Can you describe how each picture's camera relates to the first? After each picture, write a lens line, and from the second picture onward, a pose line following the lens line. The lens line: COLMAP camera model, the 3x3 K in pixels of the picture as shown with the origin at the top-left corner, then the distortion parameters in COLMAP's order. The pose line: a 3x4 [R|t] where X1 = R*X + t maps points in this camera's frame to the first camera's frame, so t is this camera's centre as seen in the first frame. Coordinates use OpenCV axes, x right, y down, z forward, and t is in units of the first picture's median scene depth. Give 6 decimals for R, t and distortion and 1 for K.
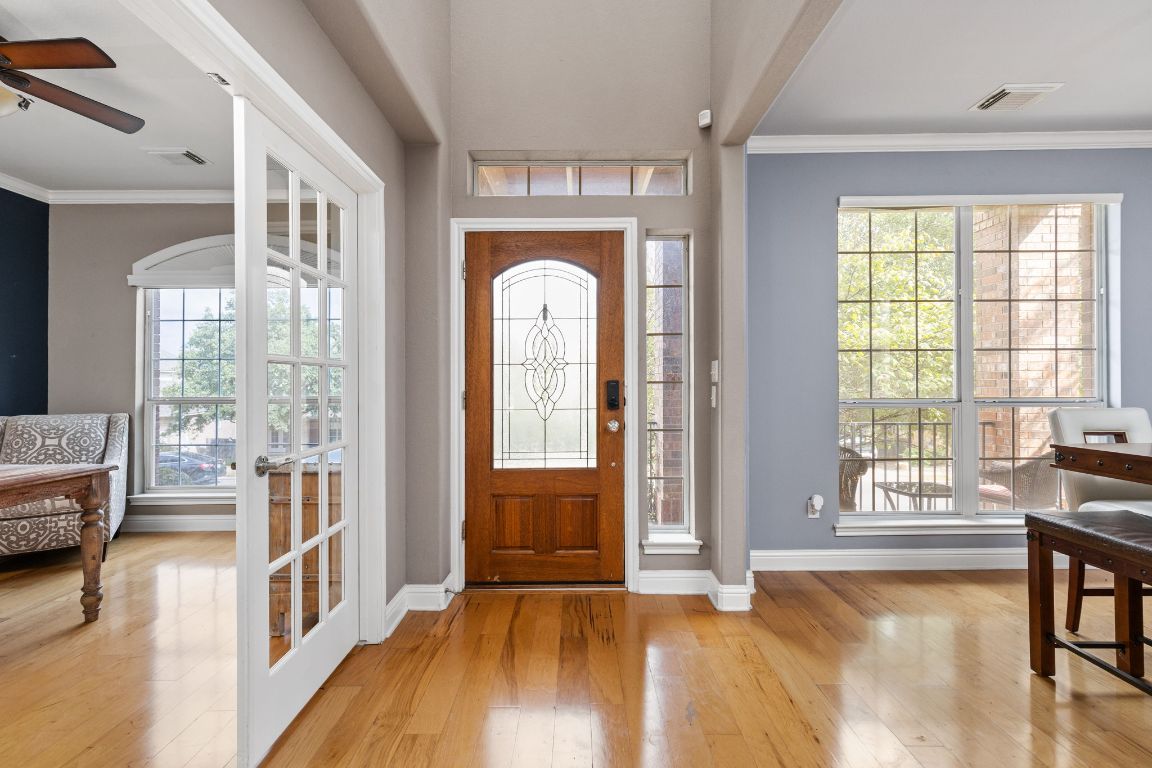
lens RADIAL K [[519.0, 0, 563.6], [0, 519.0, 375.2], [0, 0, 1]] dist [0.003149, 0.000961]
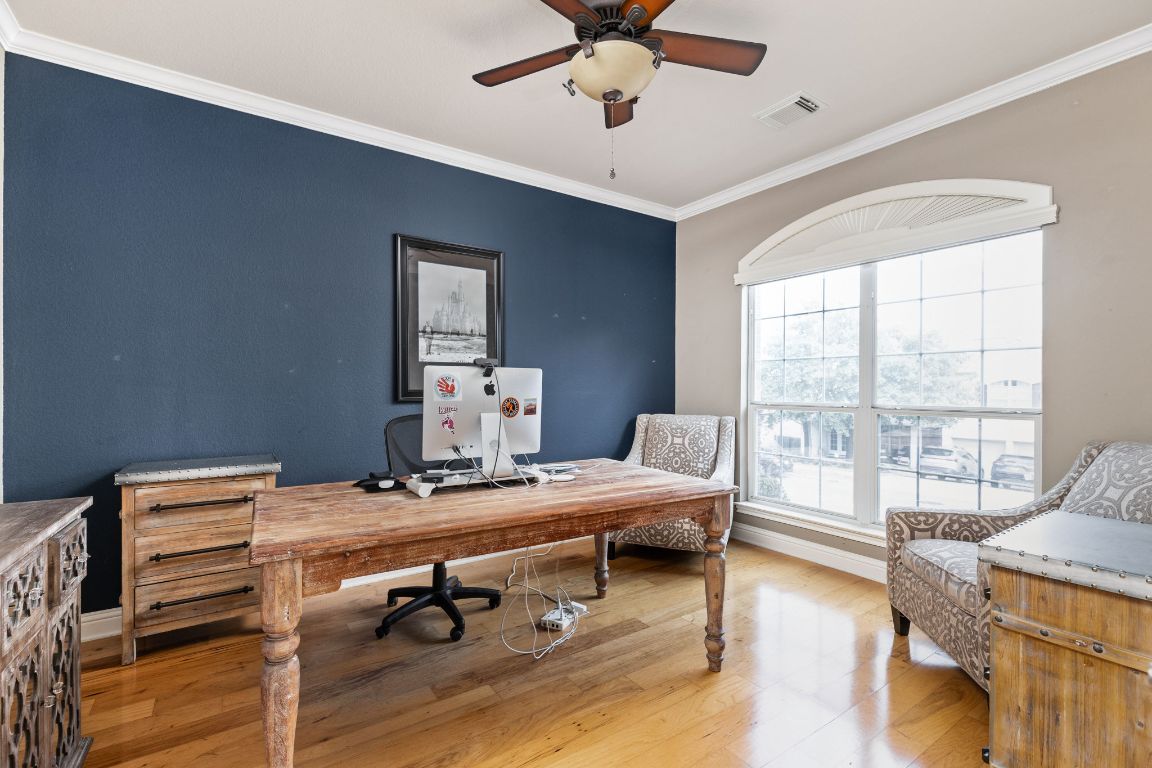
lens RADIAL K [[519.0, 0, 573.4], [0, 519.0, 384.6], [0, 0, 1]] dist [0.003149, 0.000961]
pose [[0.562910, 0.004490, -0.826506, -0.237690], [0.004221, 0.999957, 0.008308, 0.004476], [0.826507, -0.008165, 0.562867, 0.238397]]
